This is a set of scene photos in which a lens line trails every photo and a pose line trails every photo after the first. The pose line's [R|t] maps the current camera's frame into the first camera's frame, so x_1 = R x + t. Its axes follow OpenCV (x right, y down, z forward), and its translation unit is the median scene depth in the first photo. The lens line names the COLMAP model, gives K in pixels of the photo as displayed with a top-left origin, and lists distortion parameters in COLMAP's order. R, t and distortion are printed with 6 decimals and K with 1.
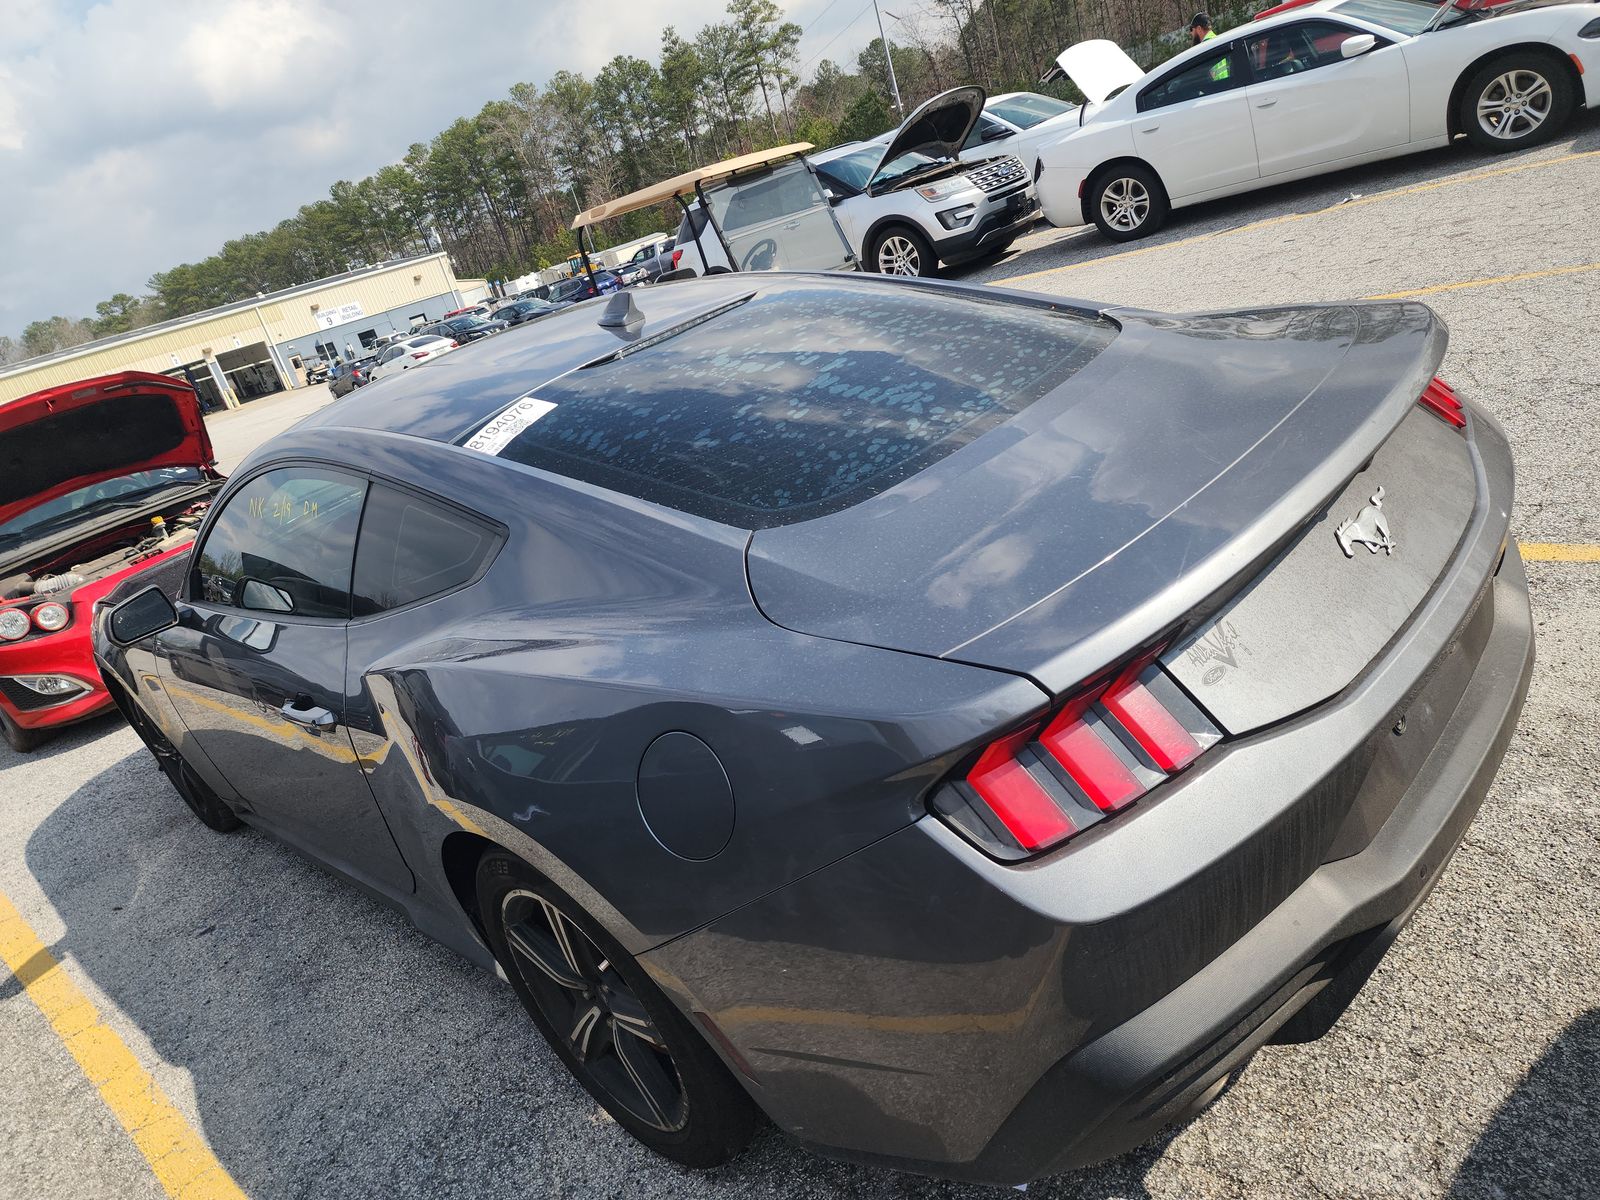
lens RADIAL K [[1070.1, 0, 785.1], [0, 1070.1, 629.4], [0, 0, 1]] dist [0.023051, -0.033242]
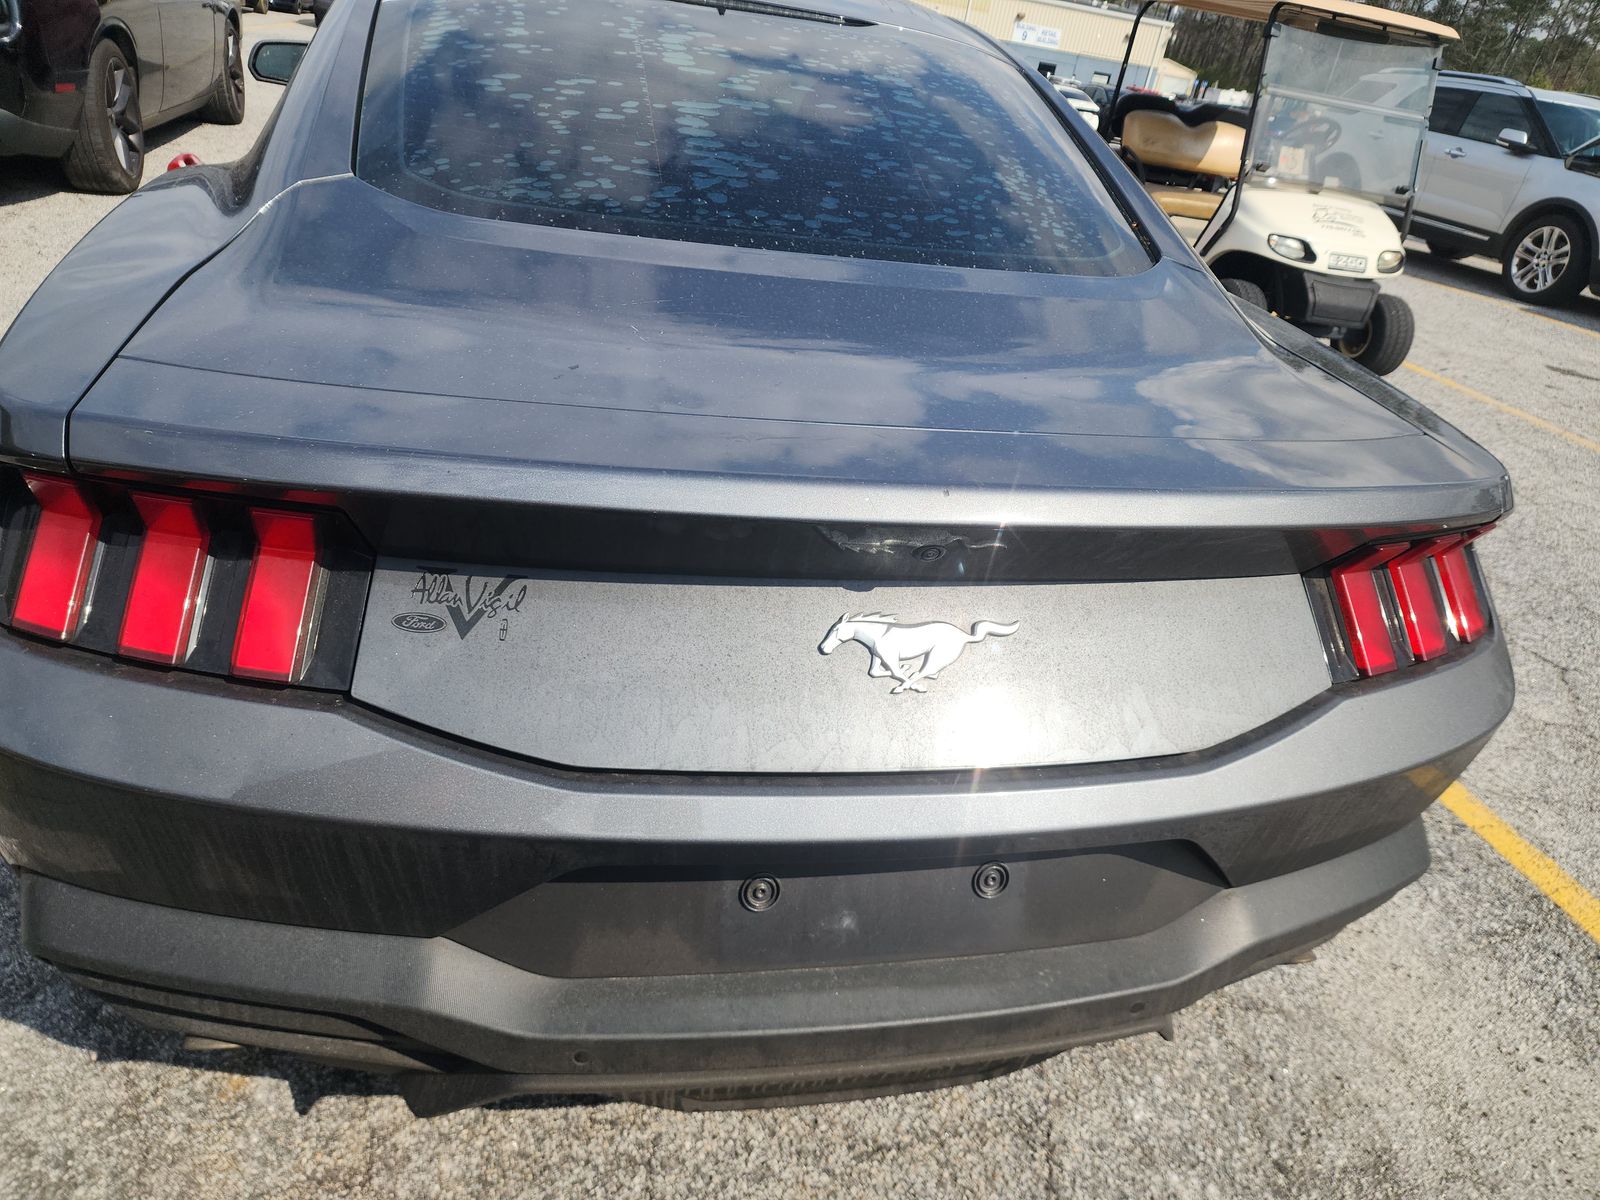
lens RADIAL K [[1070.1, 0, 785.1], [0, 1070.1, 629.4], [0, 0, 1]] dist [0.023051, -0.033242]
pose [[0.741783, 0.612053, -0.274133, 0.574228], [-0.553891, 0.789587, 0.264115, -0.198757], [0.378105, -0.044076, 0.924713, 0.340297]]
